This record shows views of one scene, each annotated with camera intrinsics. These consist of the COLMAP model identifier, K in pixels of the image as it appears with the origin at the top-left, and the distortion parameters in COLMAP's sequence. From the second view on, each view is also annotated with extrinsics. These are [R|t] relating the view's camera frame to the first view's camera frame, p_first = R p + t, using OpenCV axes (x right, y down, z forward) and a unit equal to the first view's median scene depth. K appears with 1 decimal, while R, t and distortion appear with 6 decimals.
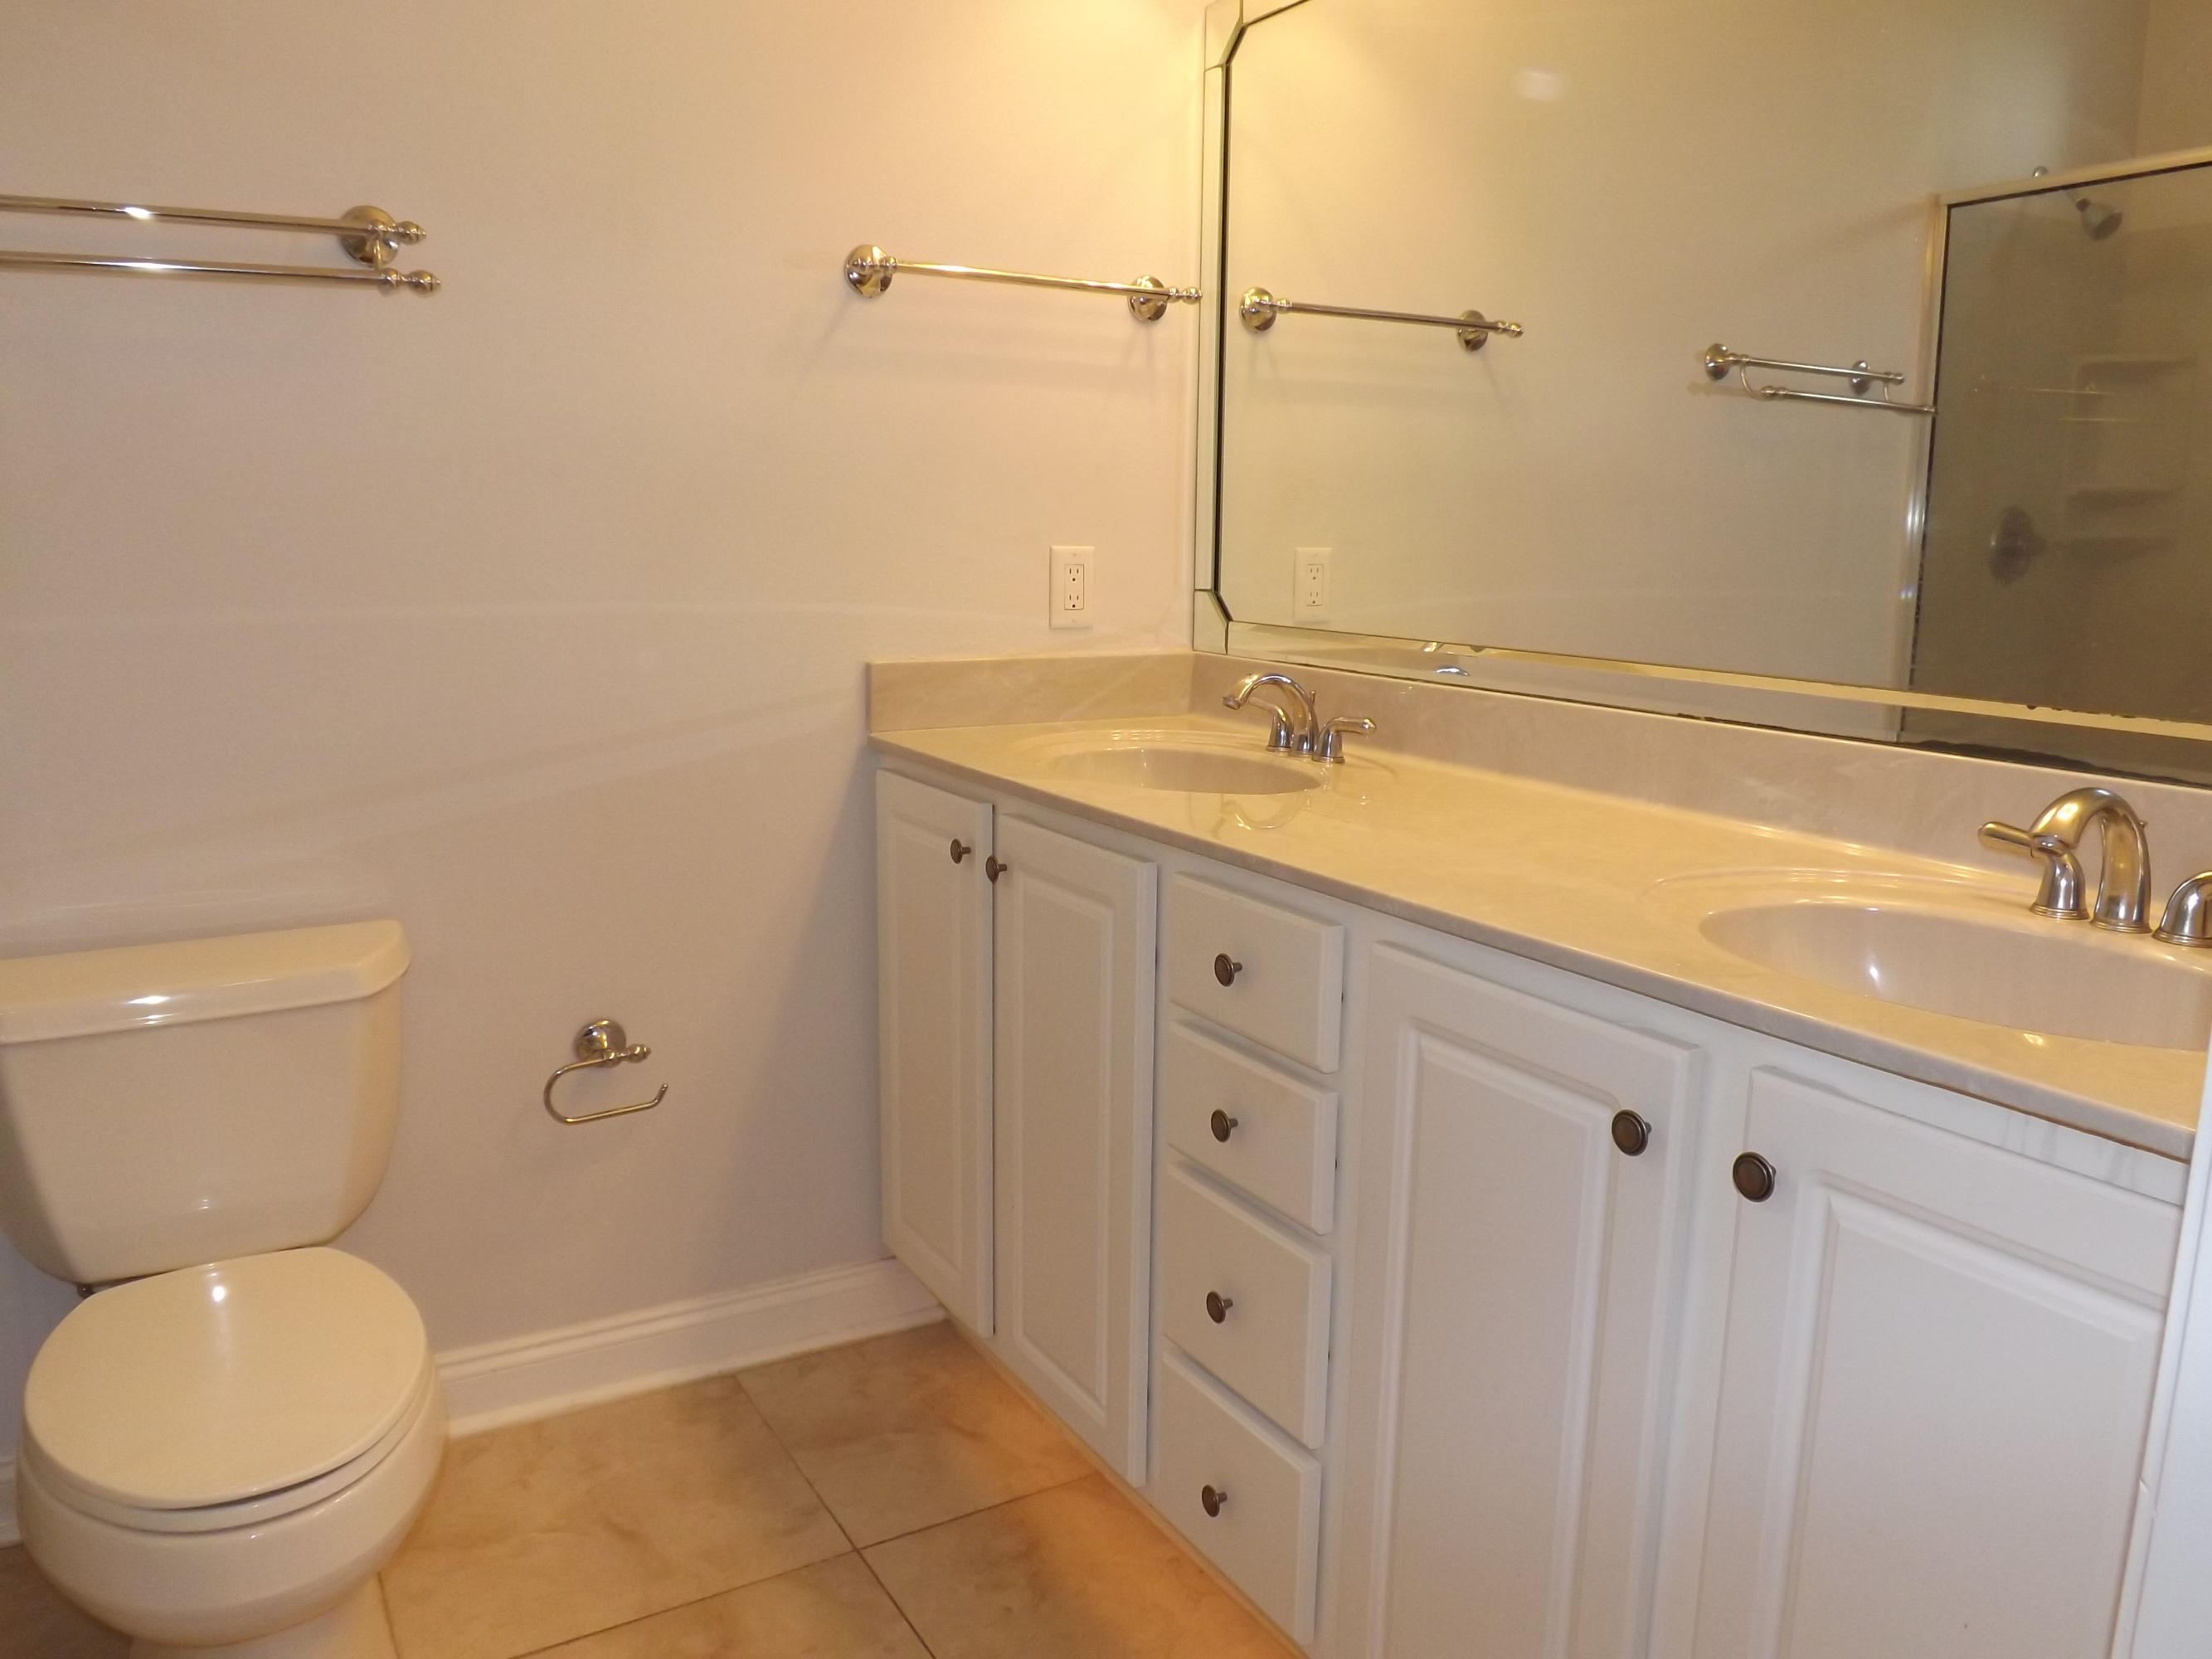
lens RADIAL K [[1602.2, 0, 1106.0], [0, 1602.2, 829.5], [0, 0, 1]] dist [-0.045240, -0.000224]
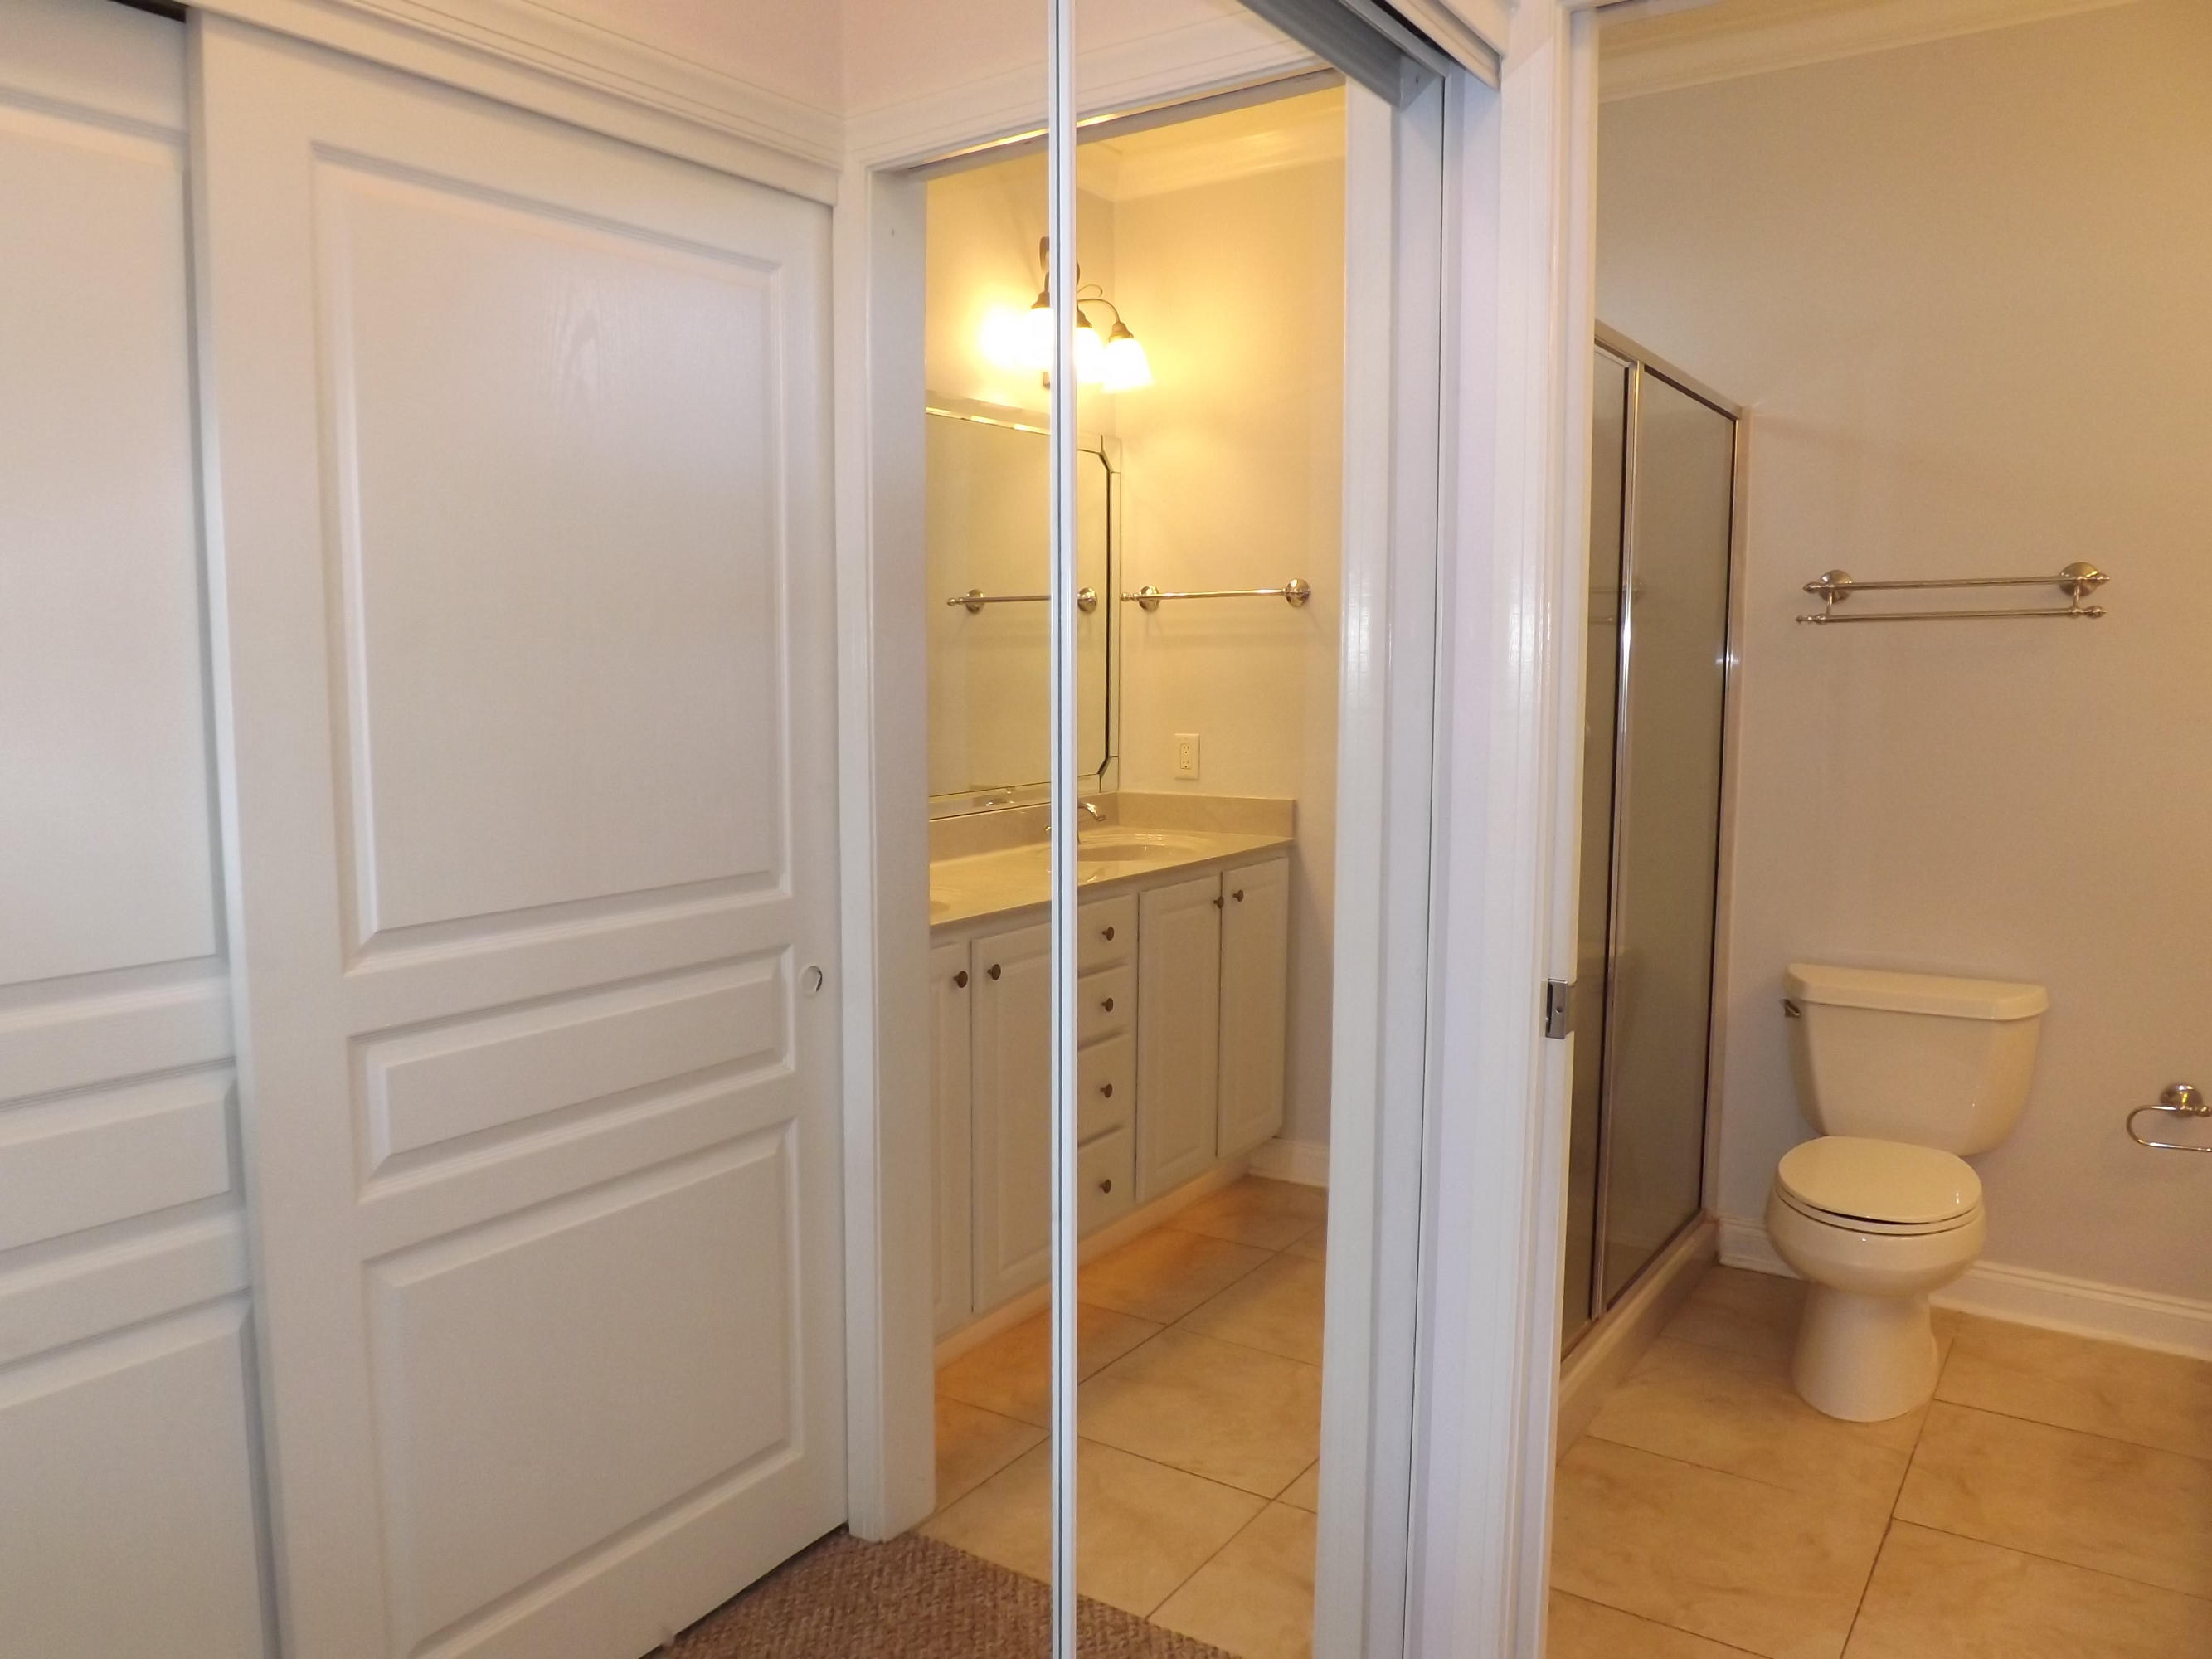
lens RADIAL K [[1602.2, 0, 1106.0], [0, 1602.2, 829.5], [0, 0, 1]] dist [-0.045240, -0.000224]
pose [[0.423089, 0.082652, -0.902310, 0.648763], [-0.161197, 0.986811, 0.014808, 0.033250], [0.891634, 0.139185, 0.430833, -0.636675]]
